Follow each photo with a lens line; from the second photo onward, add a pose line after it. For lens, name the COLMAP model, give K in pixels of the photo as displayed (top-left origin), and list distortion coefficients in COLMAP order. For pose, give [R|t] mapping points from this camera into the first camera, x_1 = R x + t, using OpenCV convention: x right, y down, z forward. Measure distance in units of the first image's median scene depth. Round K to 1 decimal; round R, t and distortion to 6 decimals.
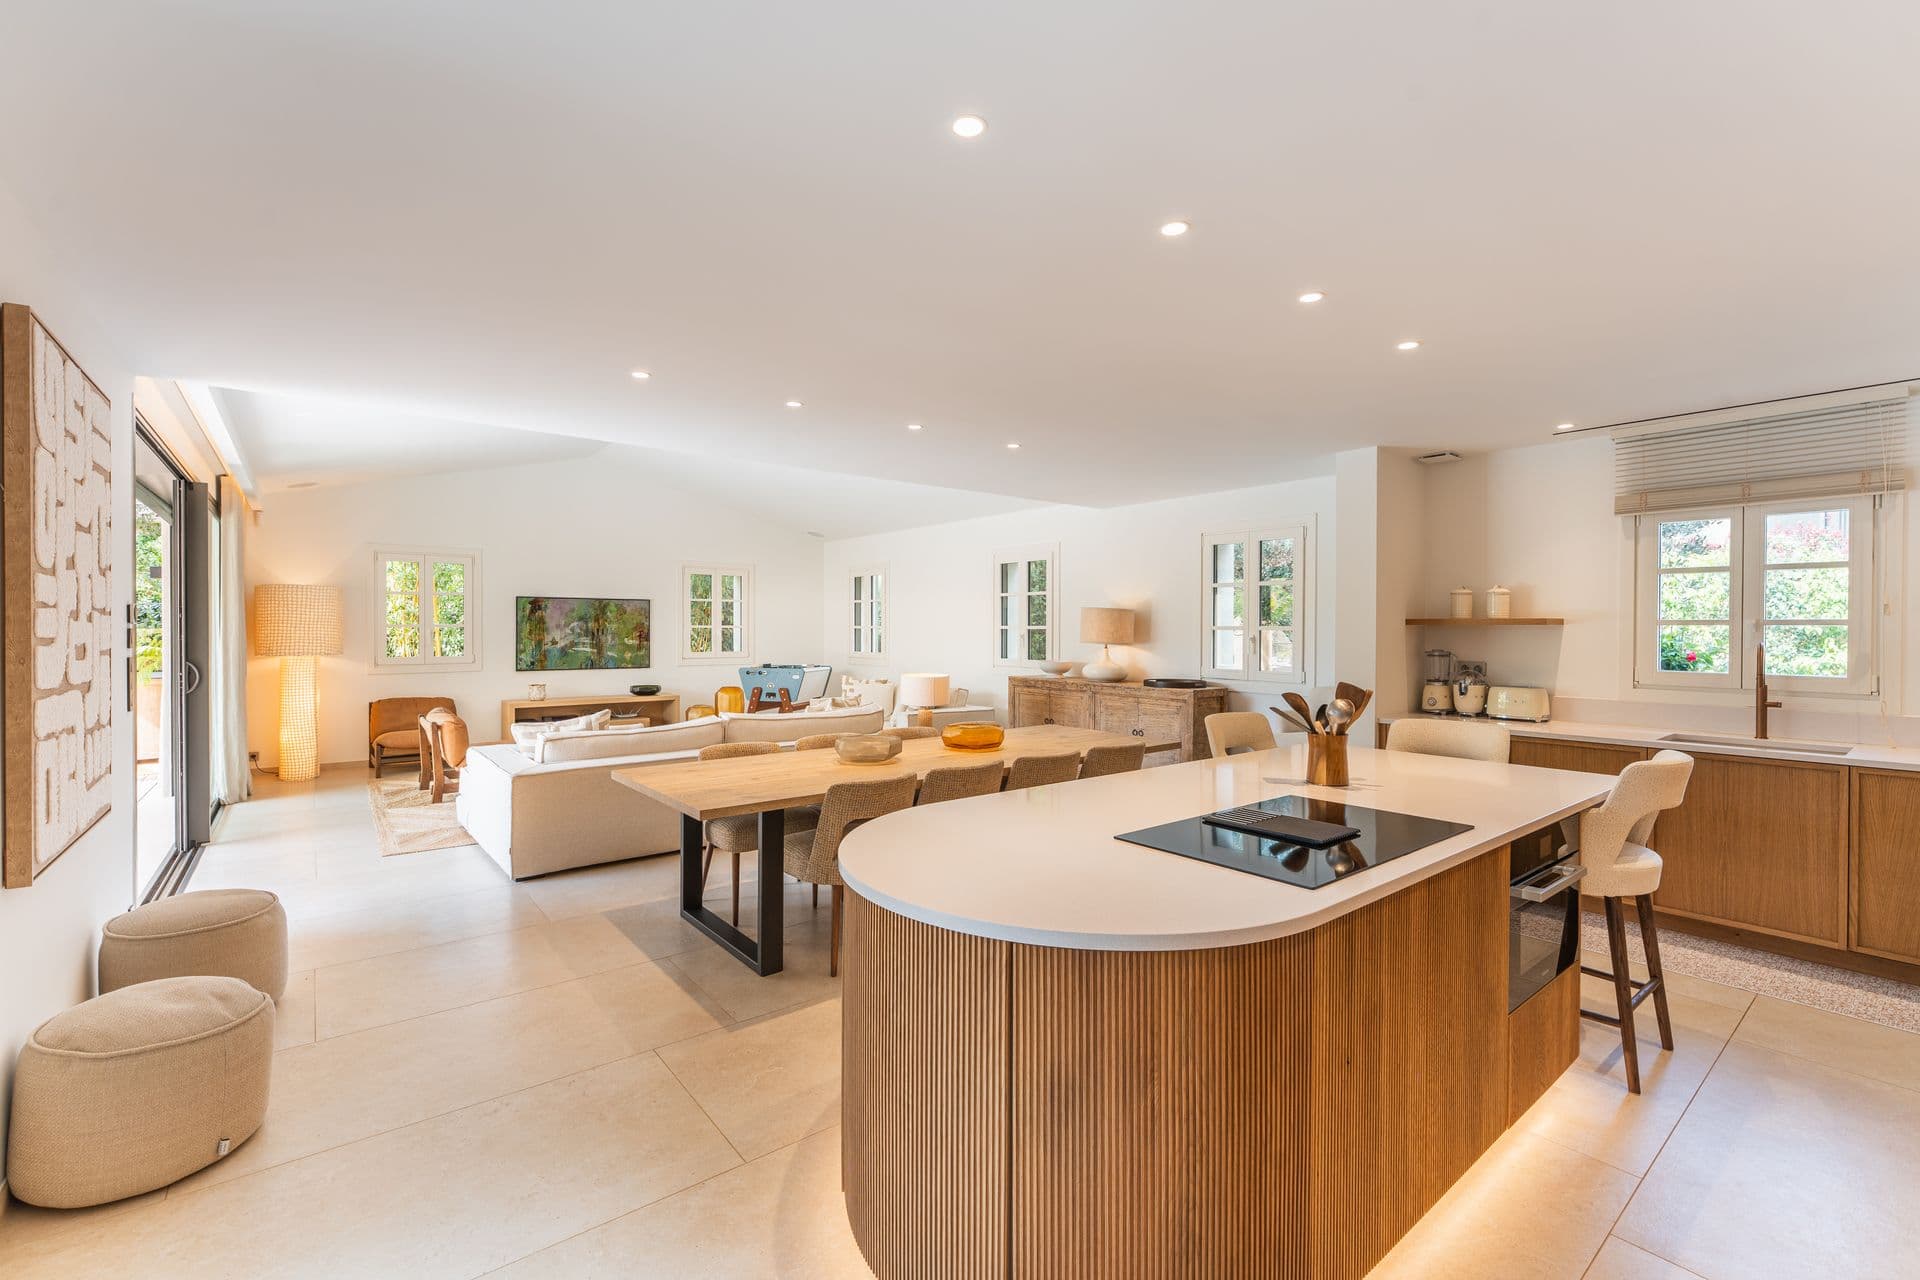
lens RADIAL K [[812.1, 0, 954.7], [0, 812.1, 631.7], [0, 0, 1]] dist [-0.001680, -0.000108]
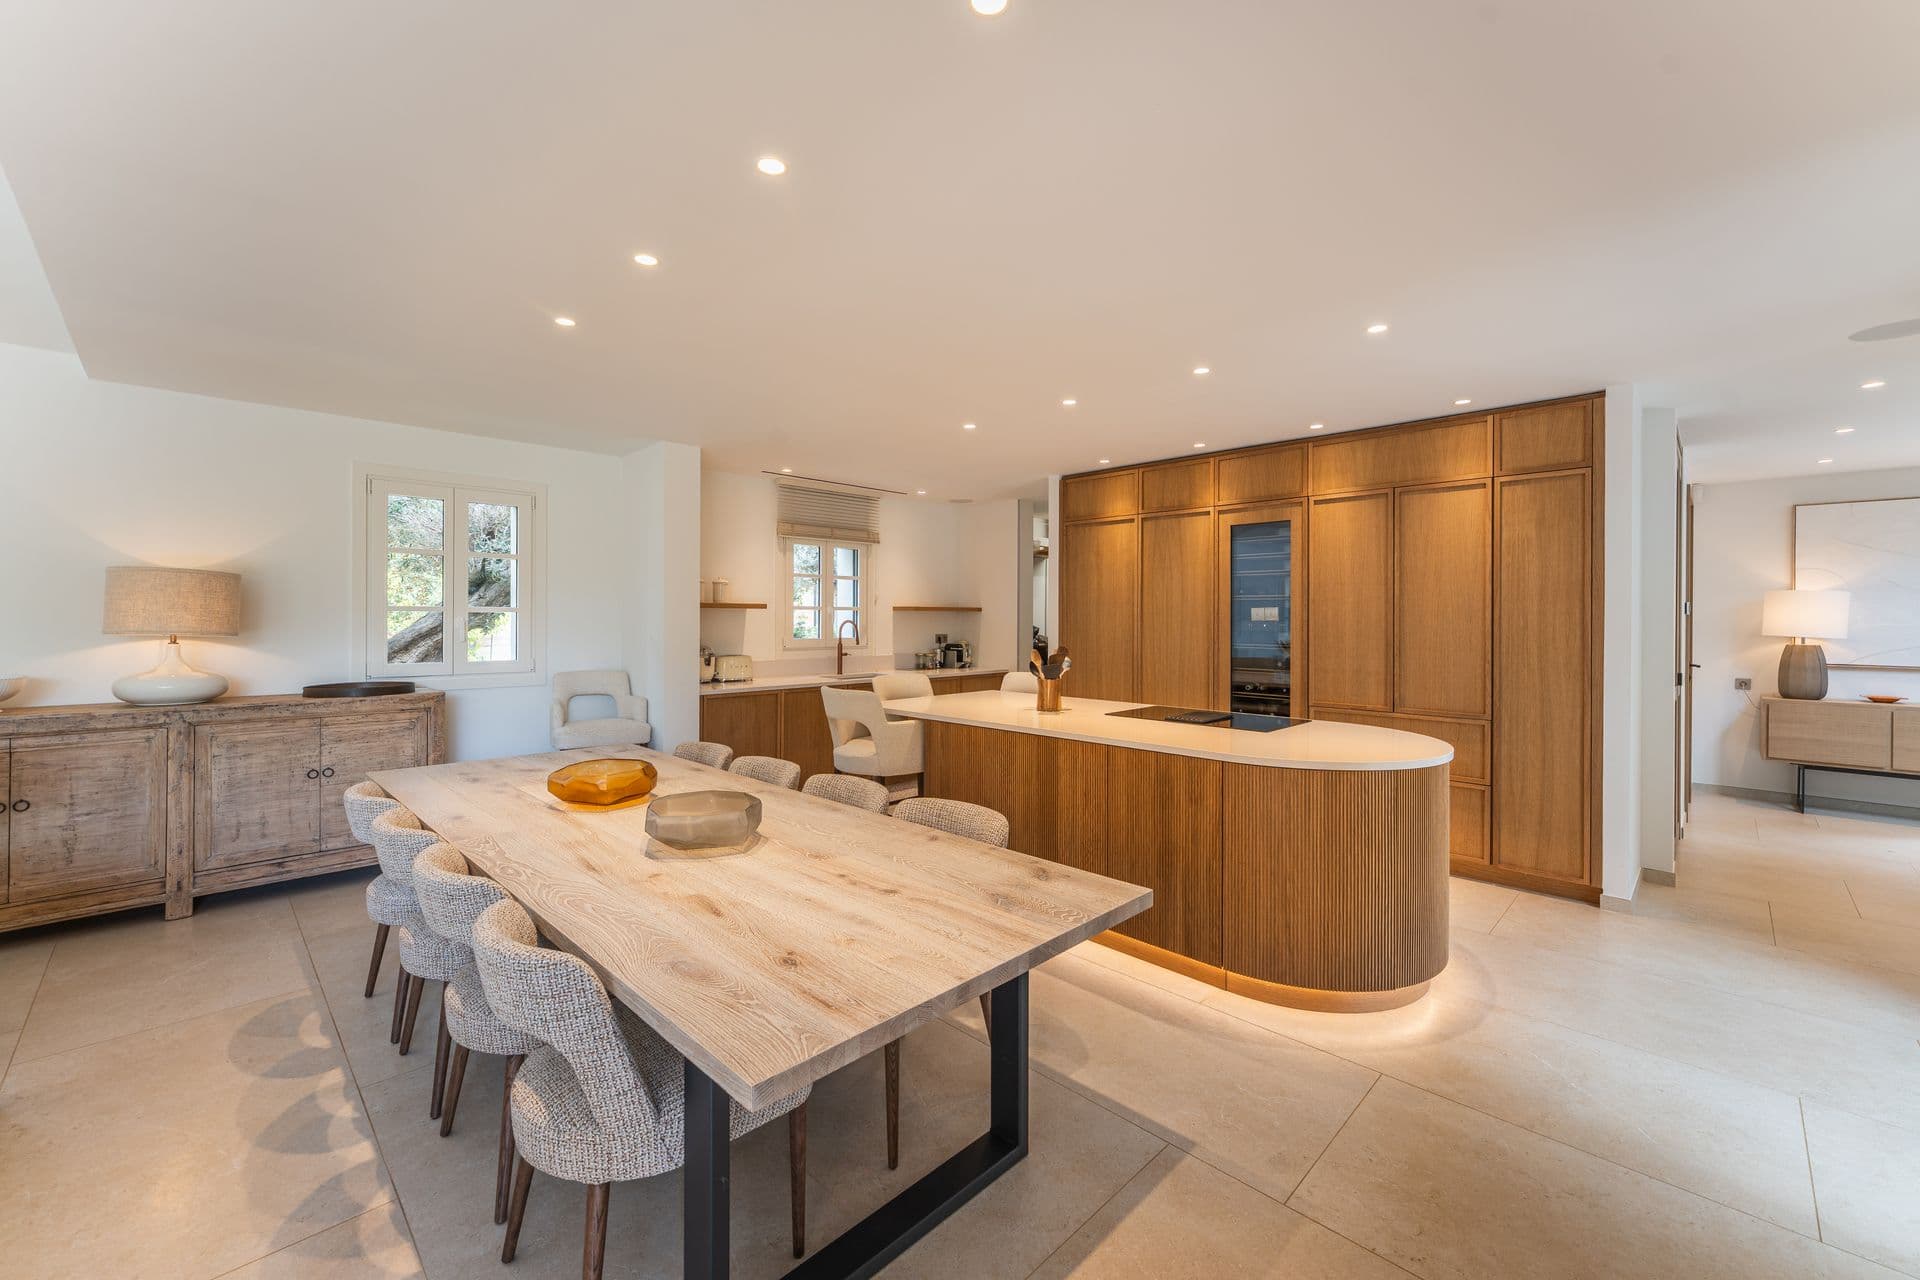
lens RADIAL K [[776.3, 0, 954.4], [0, 776.3, 610.6], [0, 0, 1]] dist [0.003876, 0.000377]
pose [[-0.120210, -0.000024, 0.992748, -0.304160], [-0.004849, 0.999988, -0.000563, -0.002821], [-0.992737, -0.004882, -0.120209, 0.408497]]
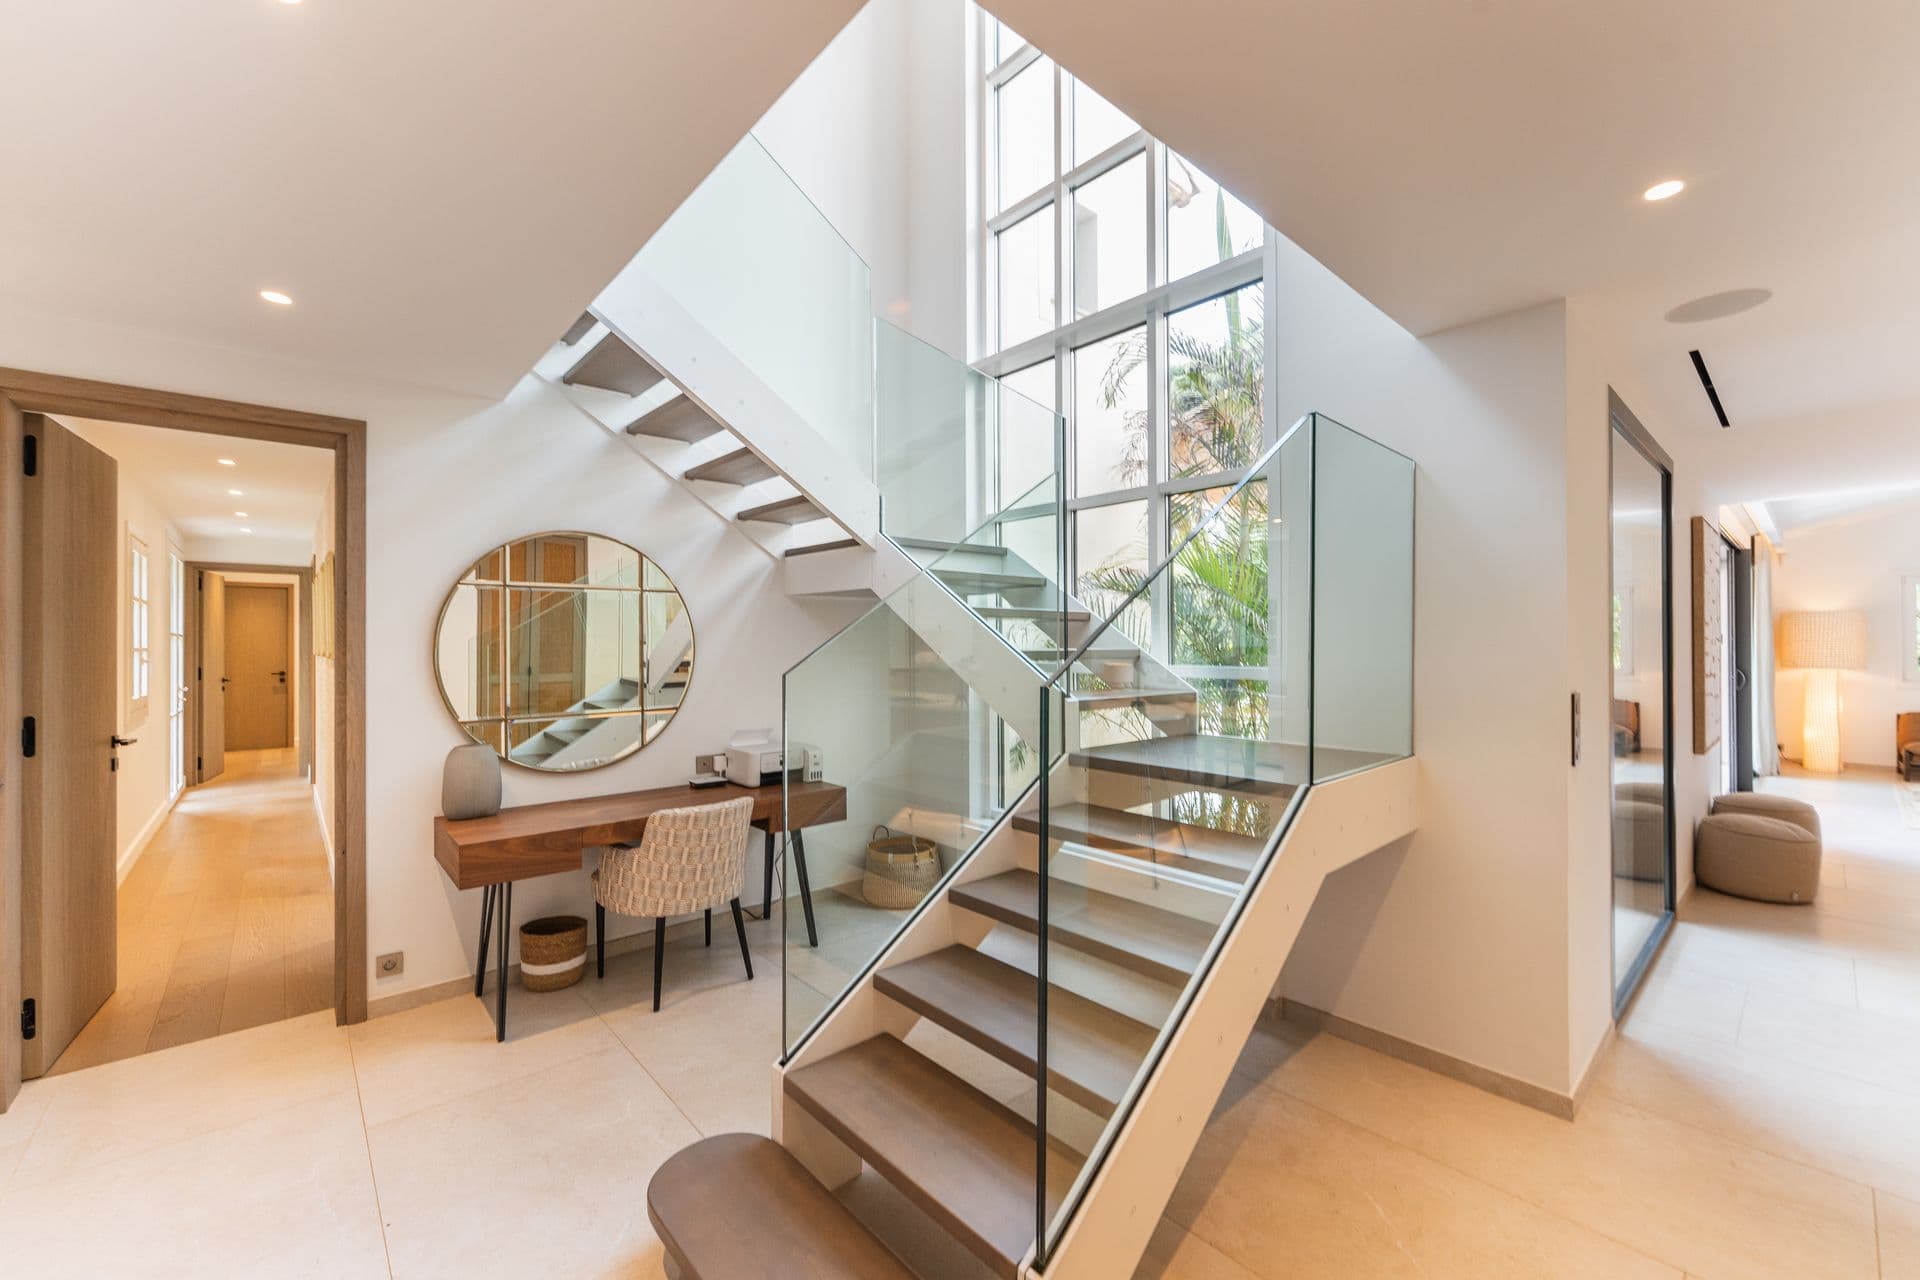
lens RADIAL K [[776.3, 0, 956.4], [0, 776.3, 639.9], [0, 0, 1]] dist [0.003876, 0.000377]
pose [[0.059524, -0.009310, -0.998183, 0.232827], [-0.003859, 0.999947, -0.009556, 0.001972], [0.998219, 0.004421, 0.059484, -0.300258]]
